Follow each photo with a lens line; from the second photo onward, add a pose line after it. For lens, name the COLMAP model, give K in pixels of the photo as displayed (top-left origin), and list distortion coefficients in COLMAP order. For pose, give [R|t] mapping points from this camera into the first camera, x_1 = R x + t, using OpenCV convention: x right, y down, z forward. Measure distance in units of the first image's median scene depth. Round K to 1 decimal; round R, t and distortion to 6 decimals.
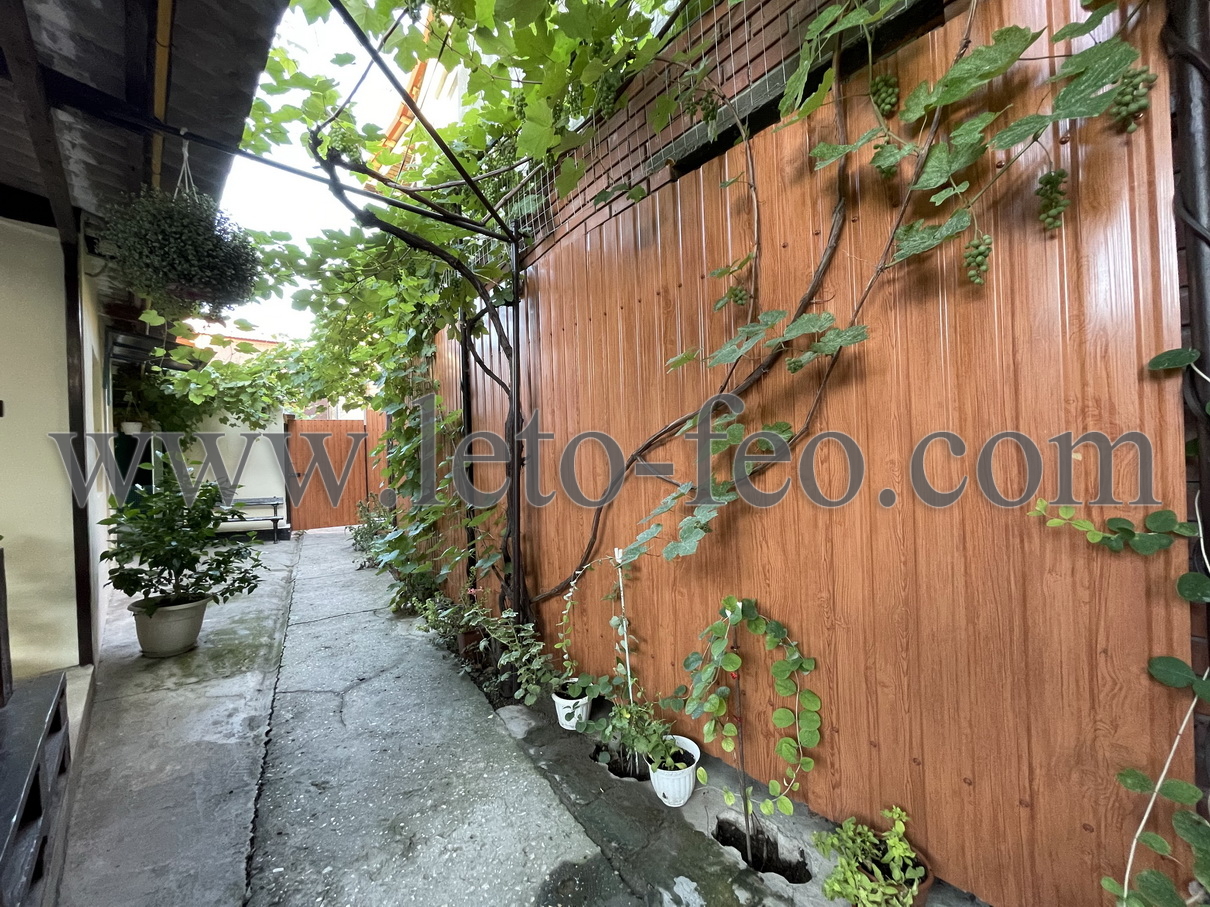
lens RADIAL K [[487.5, 0, 598.5], [0, 487.5, 451.8], [0, 0, 1]] dist [-0.002737, -0.001421]
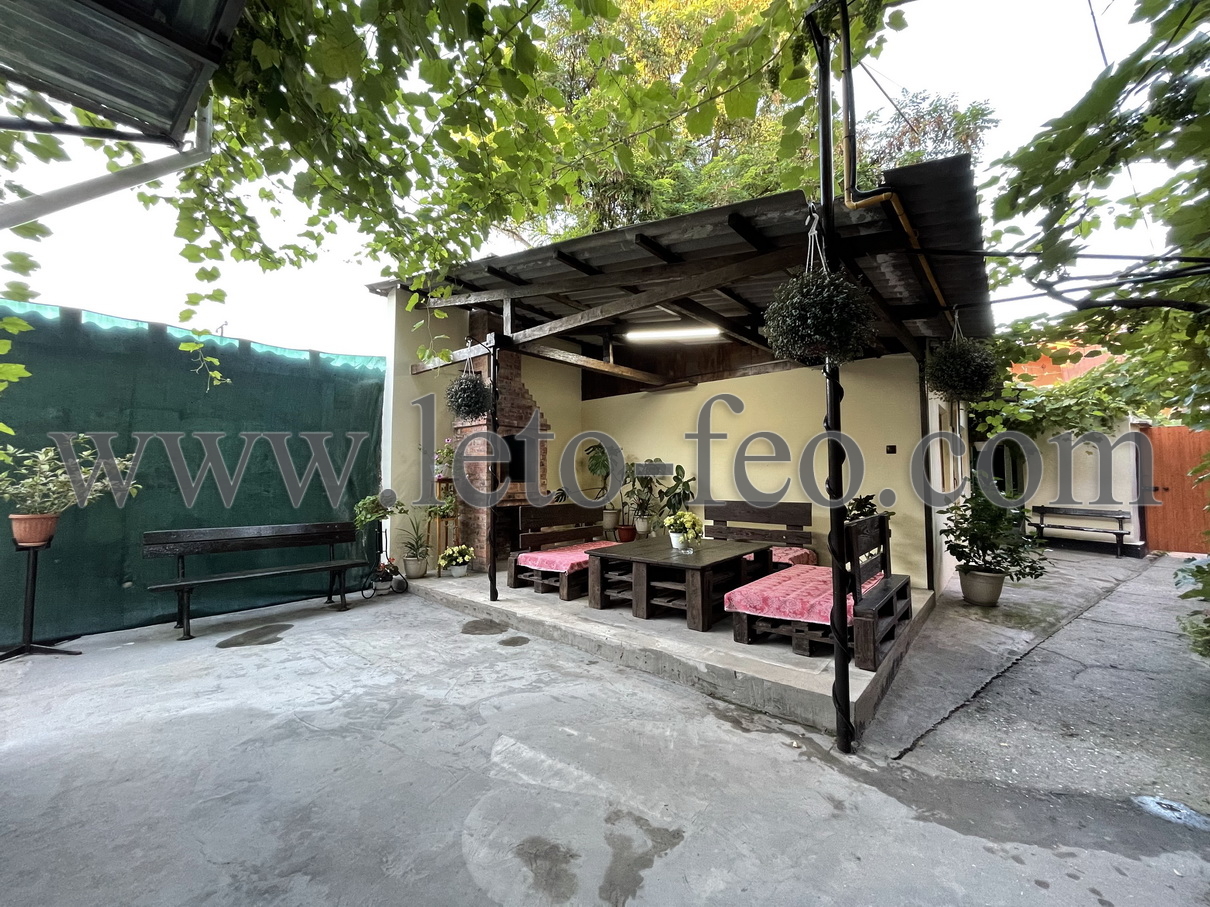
lens RADIAL K [[487.5, 0, 595.7], [0, 487.5, 450.6], [0, 0, 1]] dist [-0.002737, -0.001421]
pose [[0.095069, -0.014658, -0.995363, 0.489641], [0.005779, 0.999883, -0.014172, -0.045379], [0.995454, -0.004405, 0.095143, -0.315746]]
